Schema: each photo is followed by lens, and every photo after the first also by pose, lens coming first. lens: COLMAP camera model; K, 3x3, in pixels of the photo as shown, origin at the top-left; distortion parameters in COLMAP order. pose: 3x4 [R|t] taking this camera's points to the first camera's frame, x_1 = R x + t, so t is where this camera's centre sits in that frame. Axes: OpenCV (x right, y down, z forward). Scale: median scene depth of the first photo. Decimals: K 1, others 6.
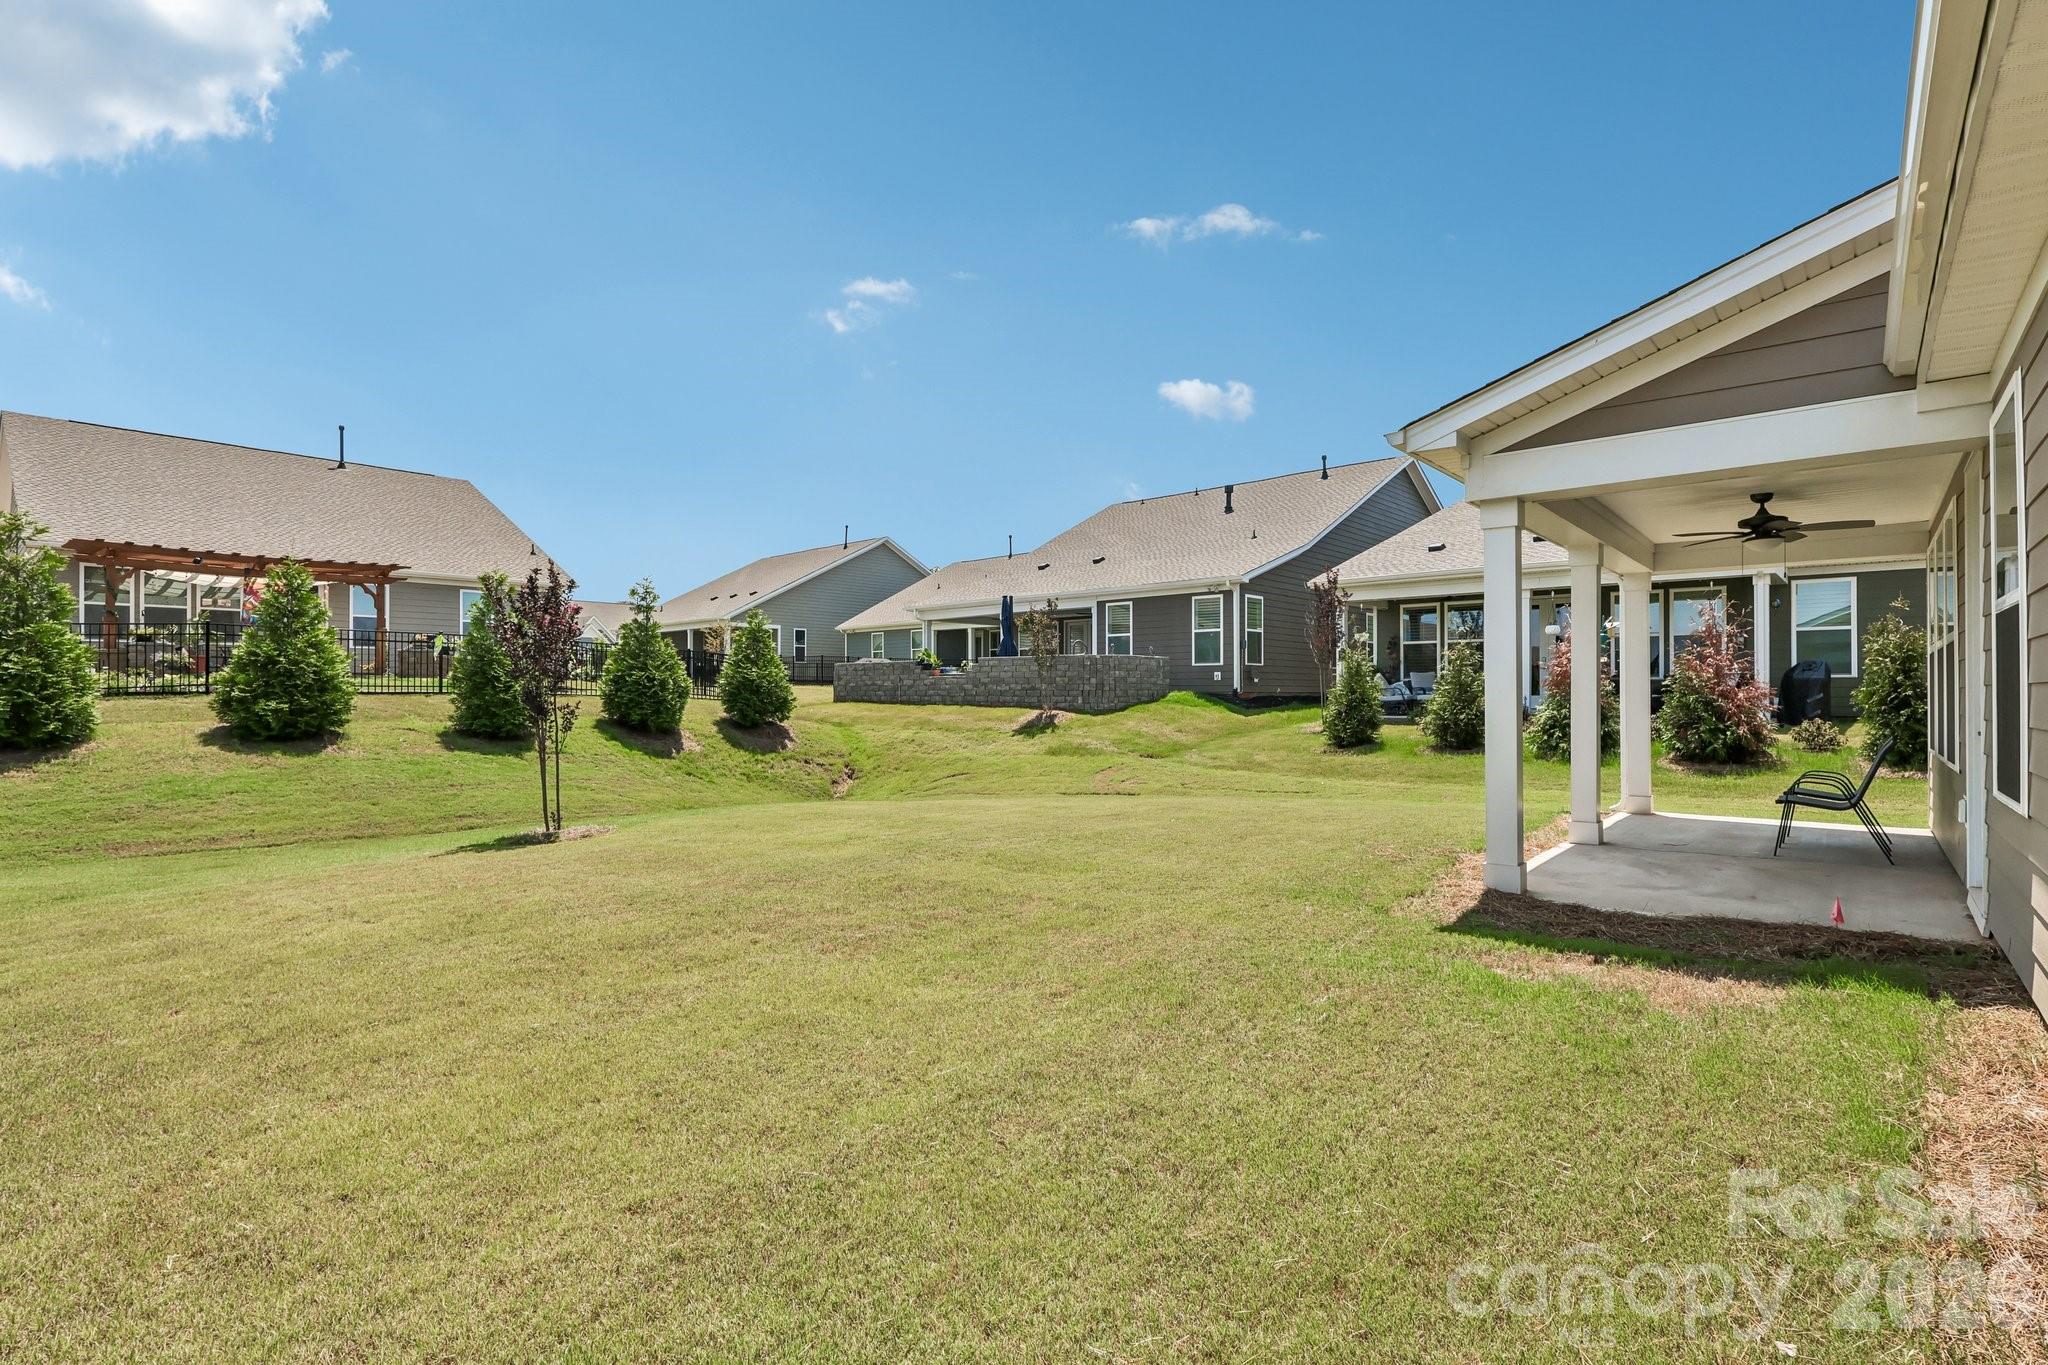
lens RADIAL K [[972.8, 0, 1030.6], [0, 972.8, 685.5], [0, 0, 1]] dist [-0.004450, 0.002989]
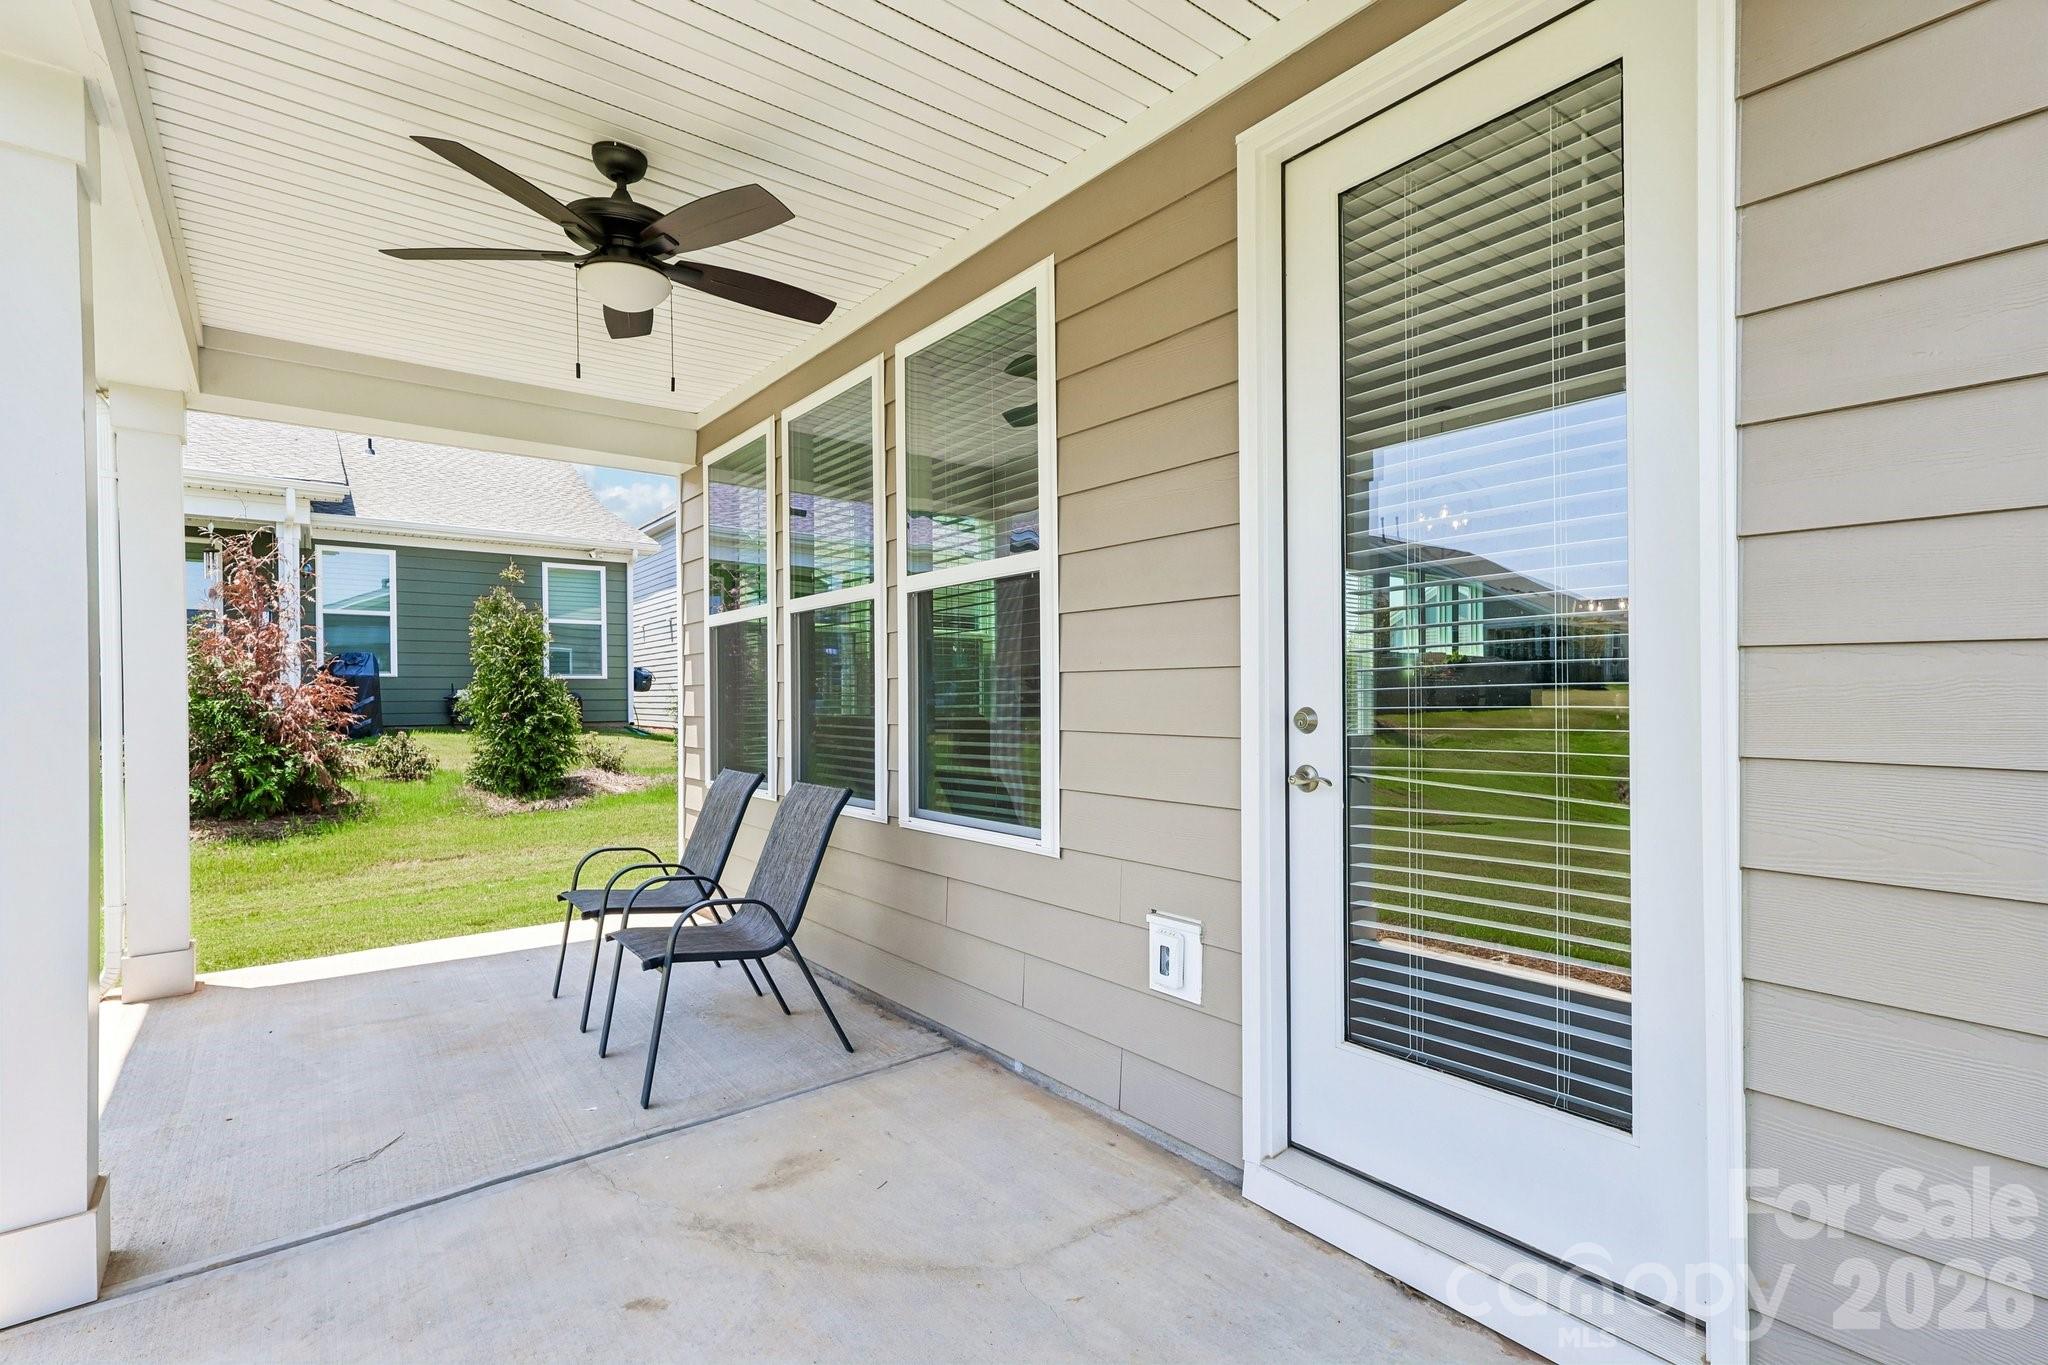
lens RADIAL K [[972.8, 0, 1035.5], [0, 972.8, 697.8], [0, 0, 1]] dist [-0.004450, 0.002989]
pose [[0.205897, -0.004586, 0.978563, 0.238143], [-0.001311, 0.999987, 0.004962, 0.005907], [-0.978573, -0.002304, 0.205888, 0.434322]]
